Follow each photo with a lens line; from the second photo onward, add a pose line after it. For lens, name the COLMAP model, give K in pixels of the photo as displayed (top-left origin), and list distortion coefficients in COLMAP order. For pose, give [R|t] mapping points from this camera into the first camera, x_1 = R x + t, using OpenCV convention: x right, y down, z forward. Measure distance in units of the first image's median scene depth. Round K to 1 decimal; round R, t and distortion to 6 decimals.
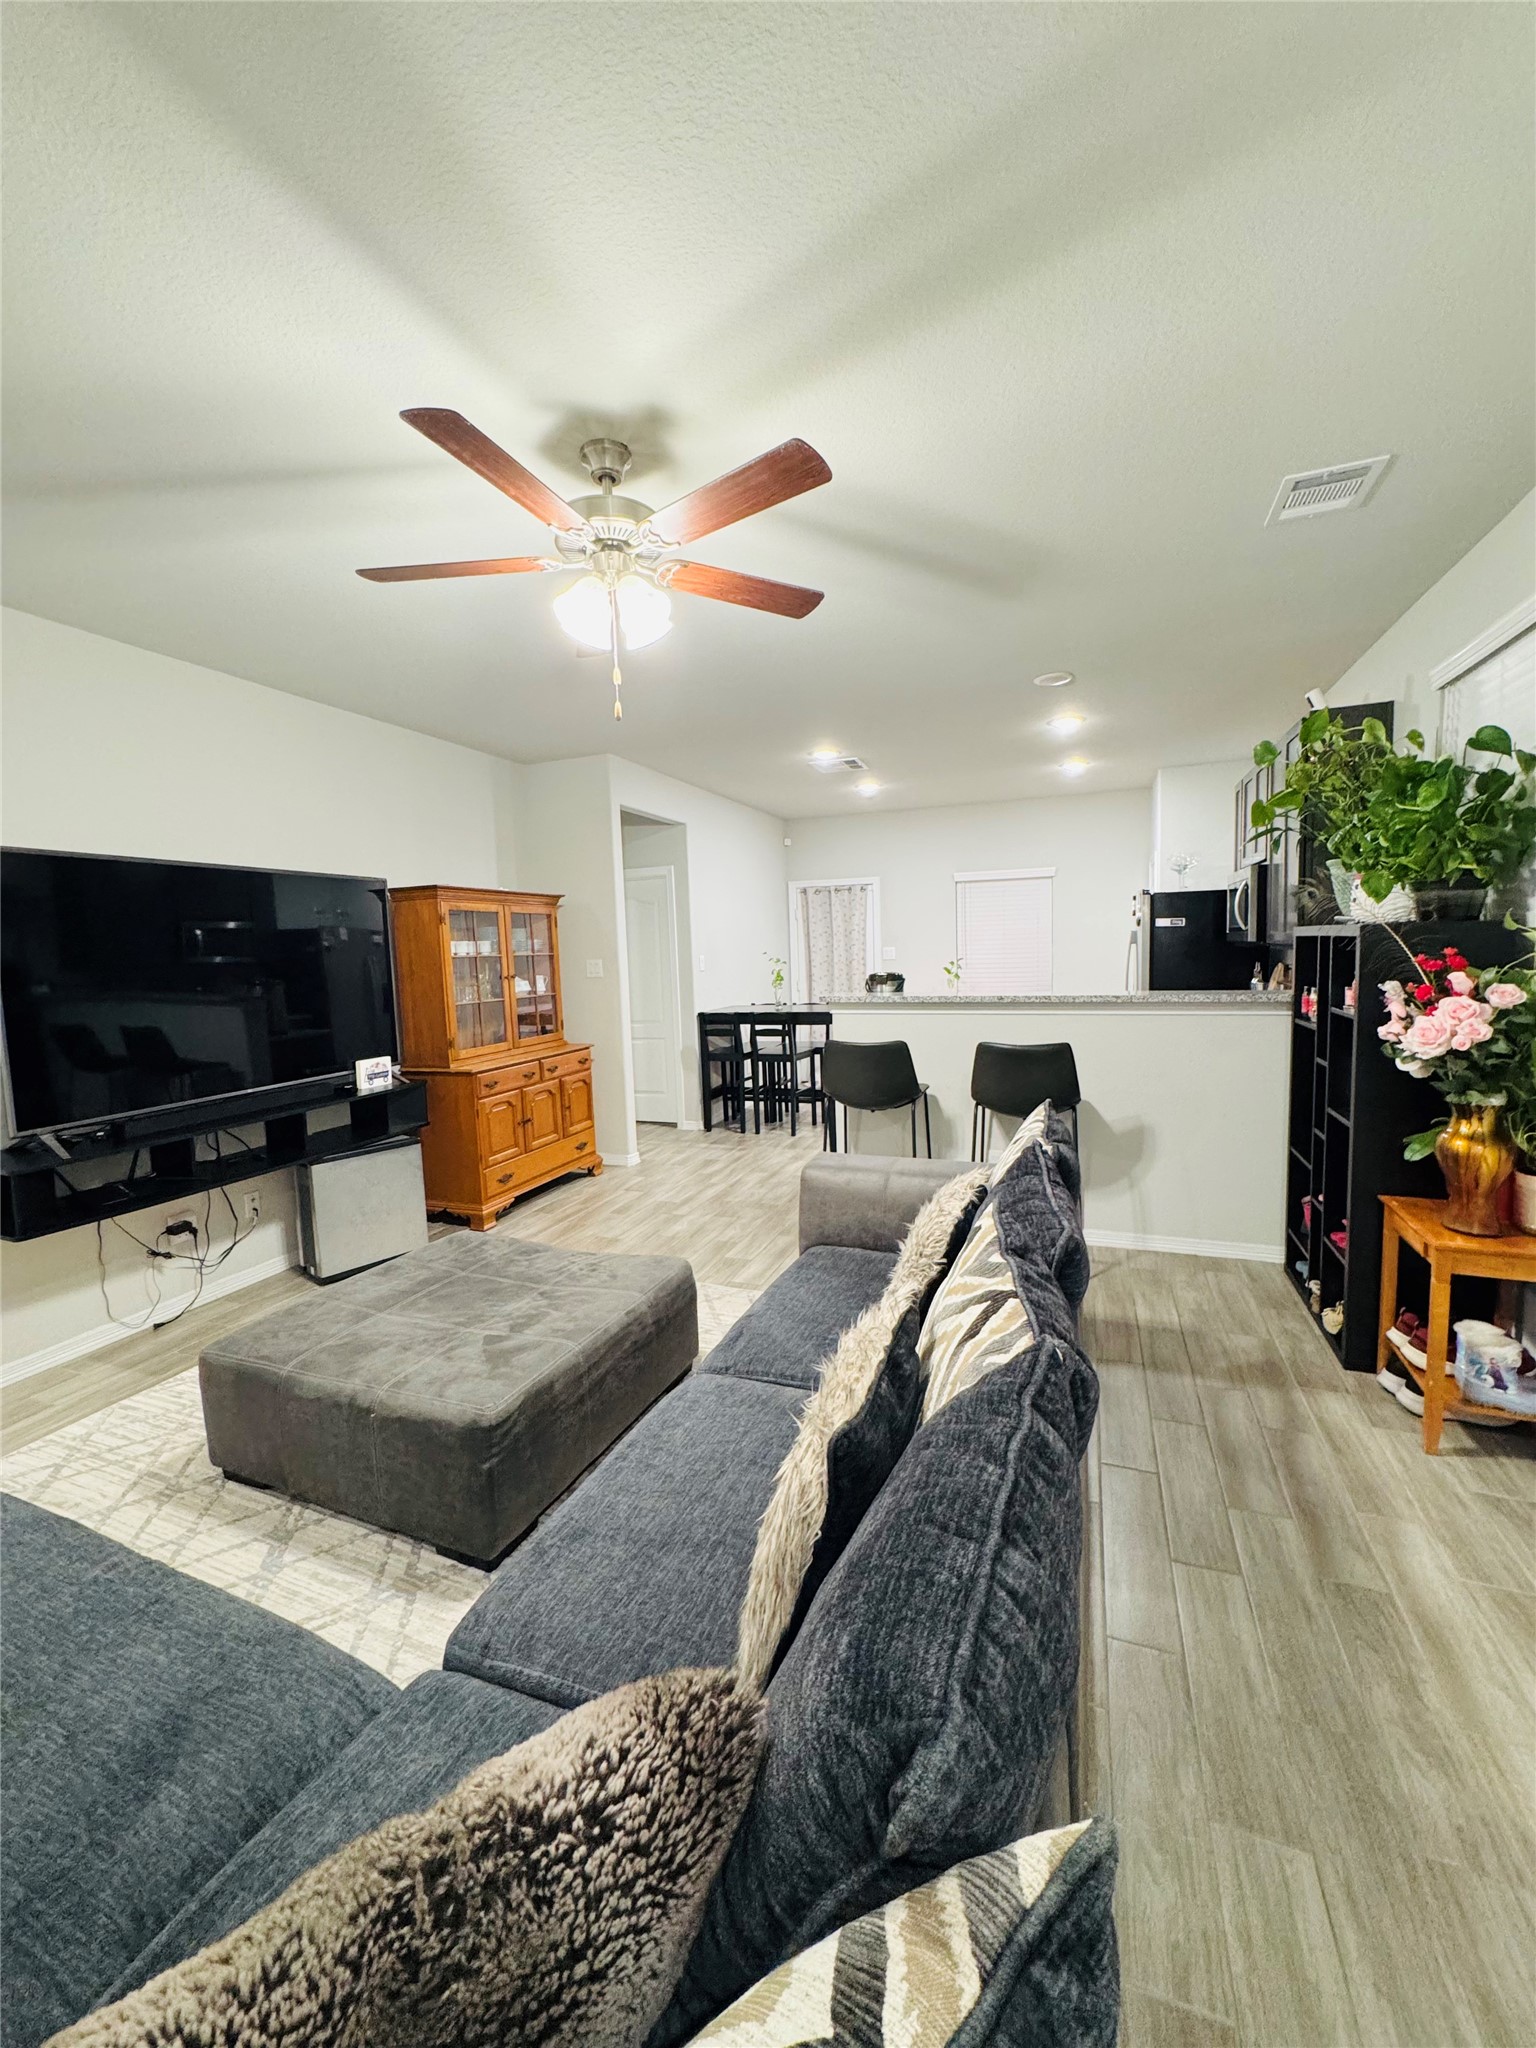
lens RADIAL K [[813.3, 0, 768.0], [0, 813.3, 1024.0], [0, 0, 1]] dist [-0.001058, 0.000227]
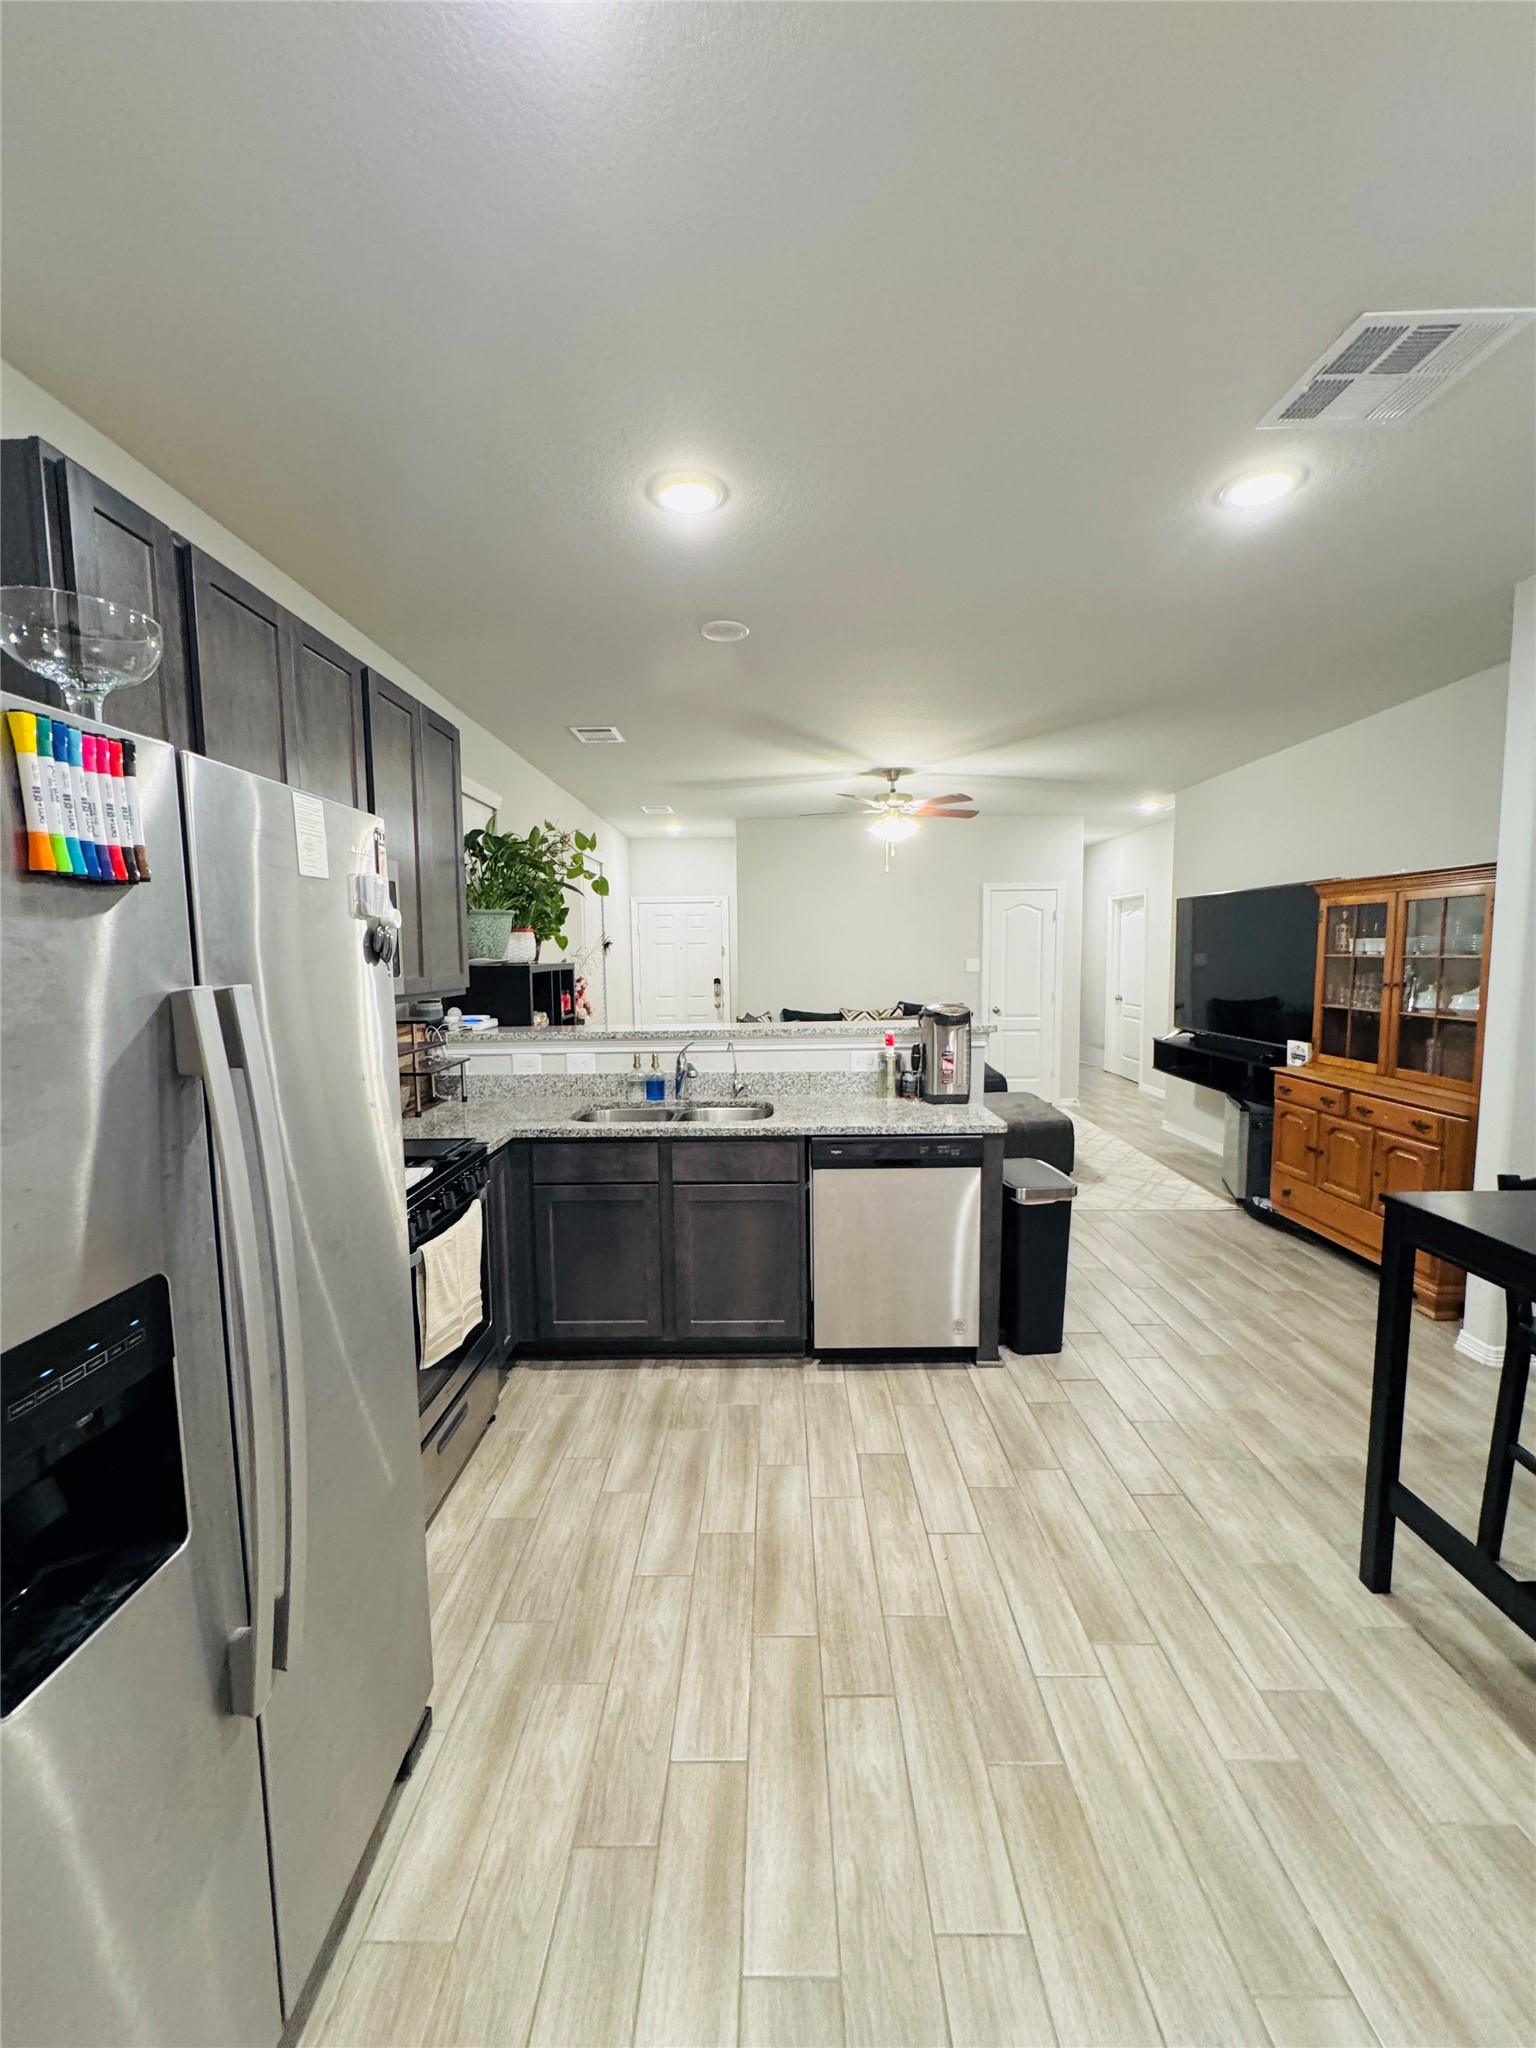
lens RADIAL K [[813.3, 0, 768.0], [0, 813.3, 1024.0], [0, 0, 1]] dist [-0.001058, 0.000227]
pose [[-0.935263, 0.076475, -0.345594, 0.528592], [0.010422, 0.981907, 0.189078, -0.179702], [0.353801, 0.173236, -0.919138, 1.559126]]
